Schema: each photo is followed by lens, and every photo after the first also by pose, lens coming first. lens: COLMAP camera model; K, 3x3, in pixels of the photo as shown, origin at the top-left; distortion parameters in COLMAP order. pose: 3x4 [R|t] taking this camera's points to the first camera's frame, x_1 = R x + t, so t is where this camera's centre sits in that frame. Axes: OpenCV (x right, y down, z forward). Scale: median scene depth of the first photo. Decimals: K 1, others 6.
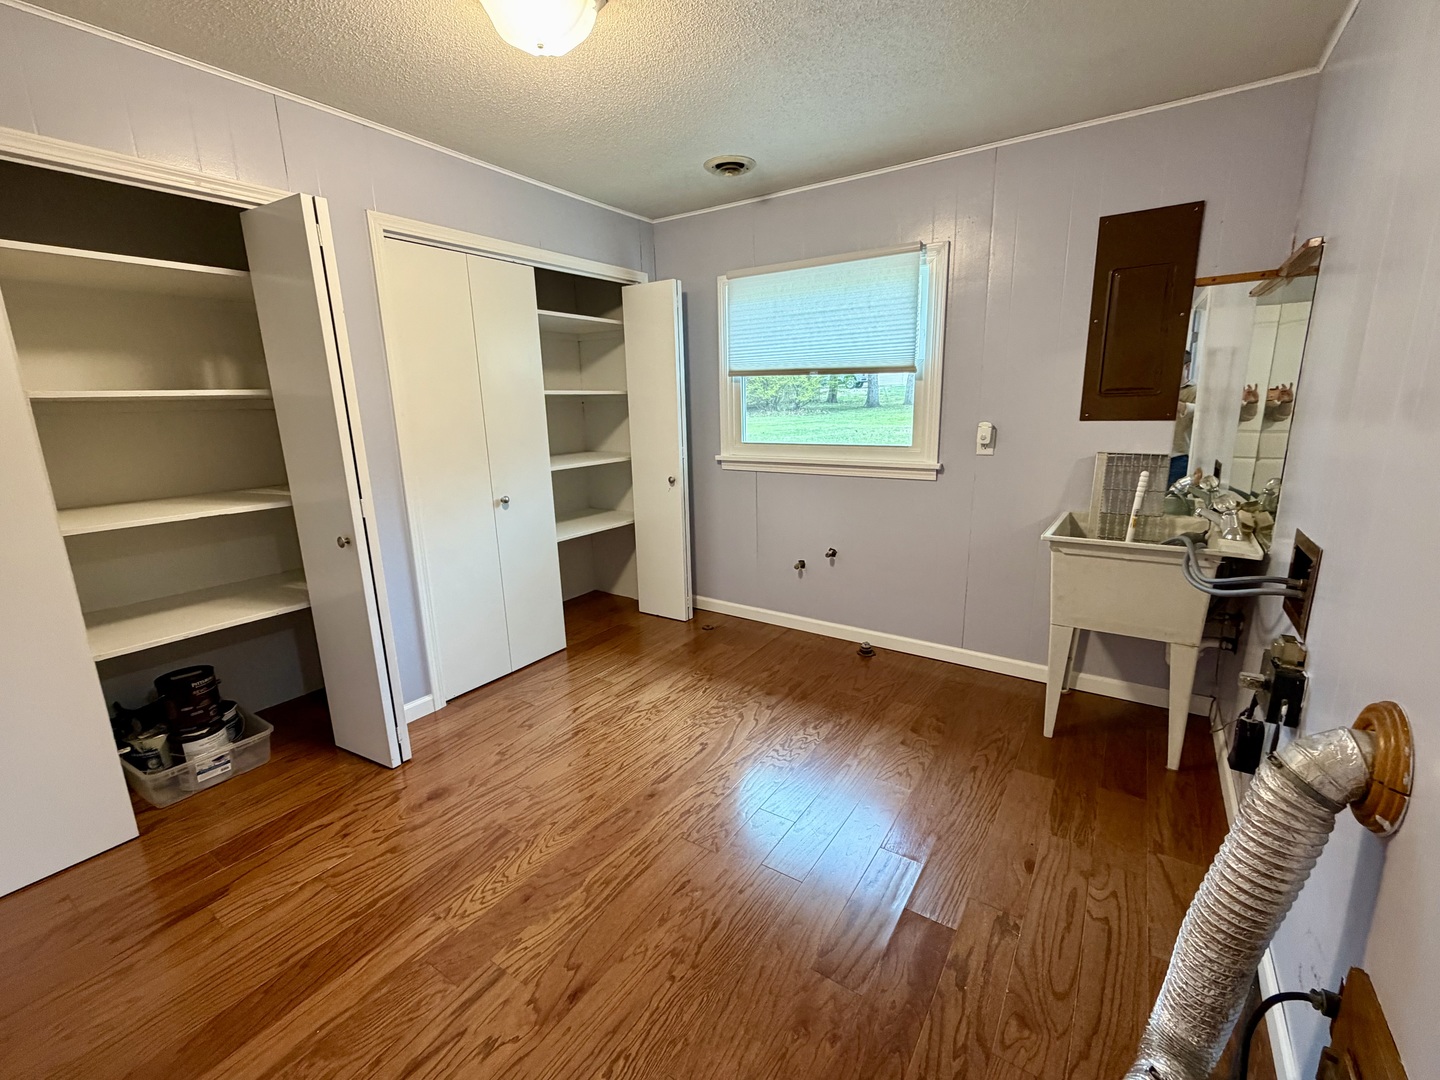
lens RADIAL K [[620.7, 0, 720.0], [0, 620.7, 540.0], [0, 0, 1]] dist [0.001725, 0.000002]
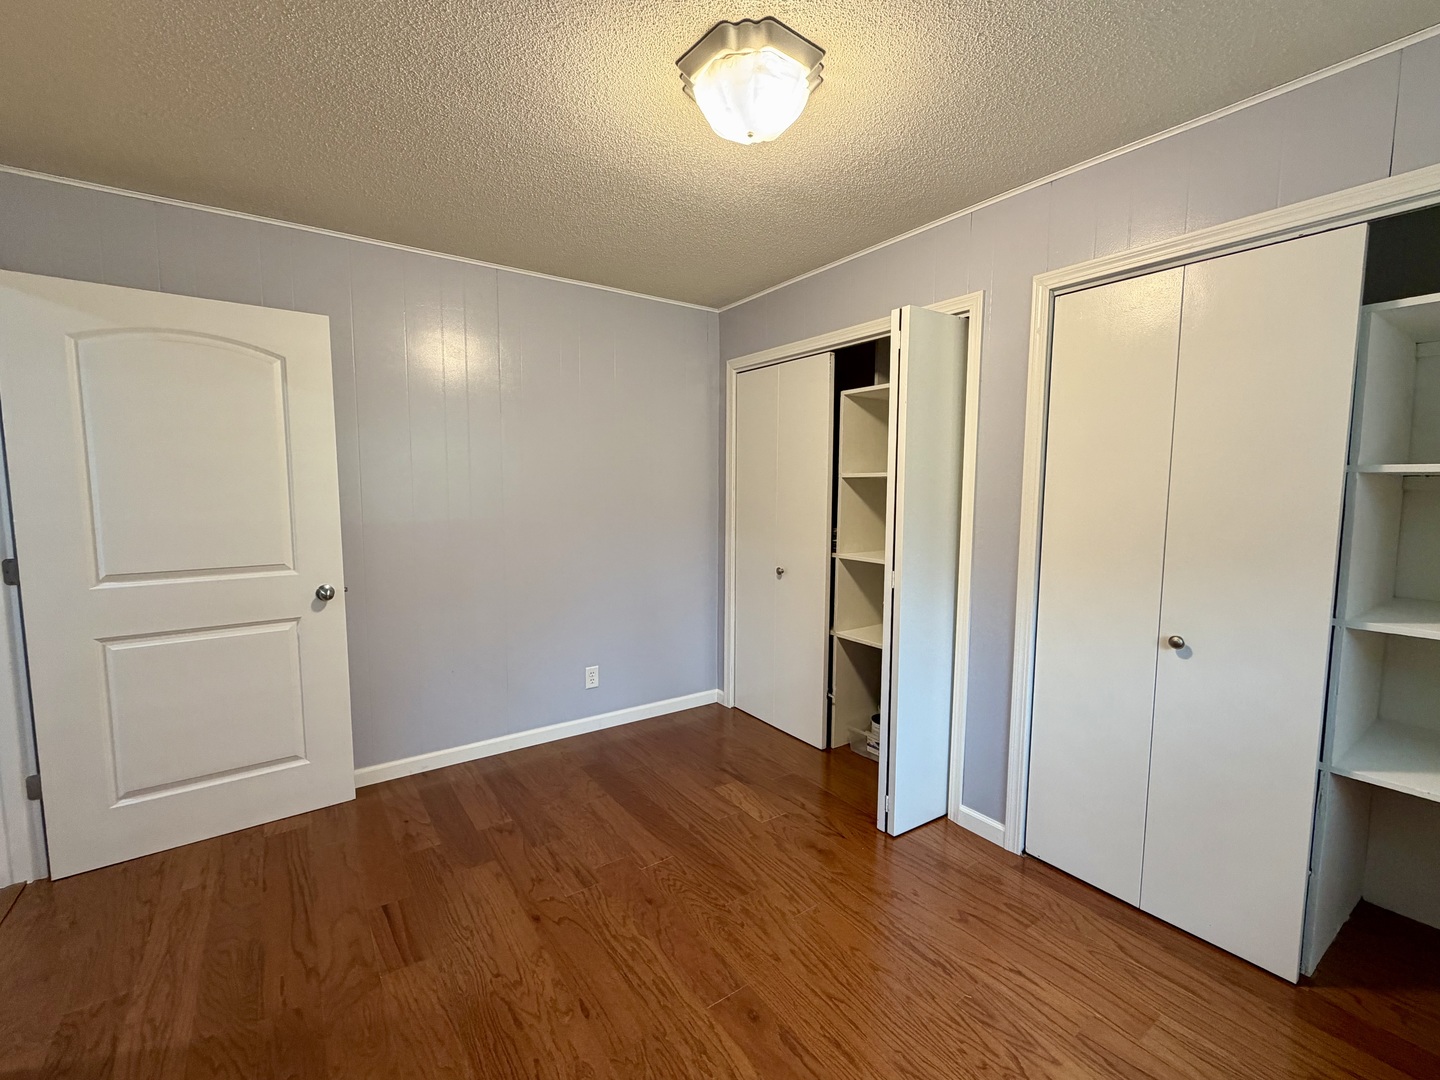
lens RADIAL K [[620.7, 0, 720.0], [0, 620.7, 540.0], [0, 0, 1]] dist [0.001725, 0.000002]
pose [[-0.354622, 0.104941, -0.929102, 0.553706], [-0.201998, 0.961617, 0.185713, -0.270808], [0.912929, 0.253535, -0.319813, 1.114868]]
